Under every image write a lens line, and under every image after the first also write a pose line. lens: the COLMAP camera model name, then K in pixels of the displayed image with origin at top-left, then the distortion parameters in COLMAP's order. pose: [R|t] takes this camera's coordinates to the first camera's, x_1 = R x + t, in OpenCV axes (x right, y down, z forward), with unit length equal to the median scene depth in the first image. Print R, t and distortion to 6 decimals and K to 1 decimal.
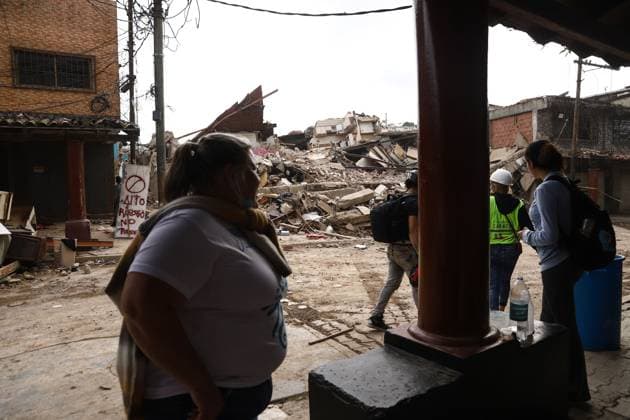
lens RADIAL K [[482.0, 0, 315.0], [0, 482.0, 210.0], [0, 0, 1]] dist [-0.106131, 0.002529]
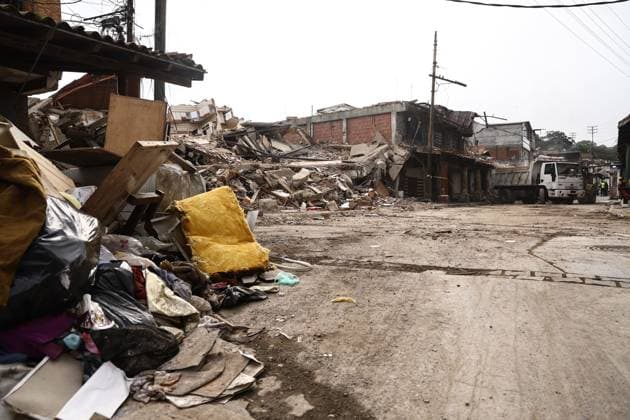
lens RADIAL K [[482.0, 0, 315.0], [0, 482.0, 210.0], [0, 0, 1]] dist [-0.106131, 0.002529]
pose [[0.847368, -0.005974, 0.530973, -0.325890], [0.013712, 0.999849, -0.010635, 0.040408], [-0.530830, 0.016293, 0.847322, 0.092122]]
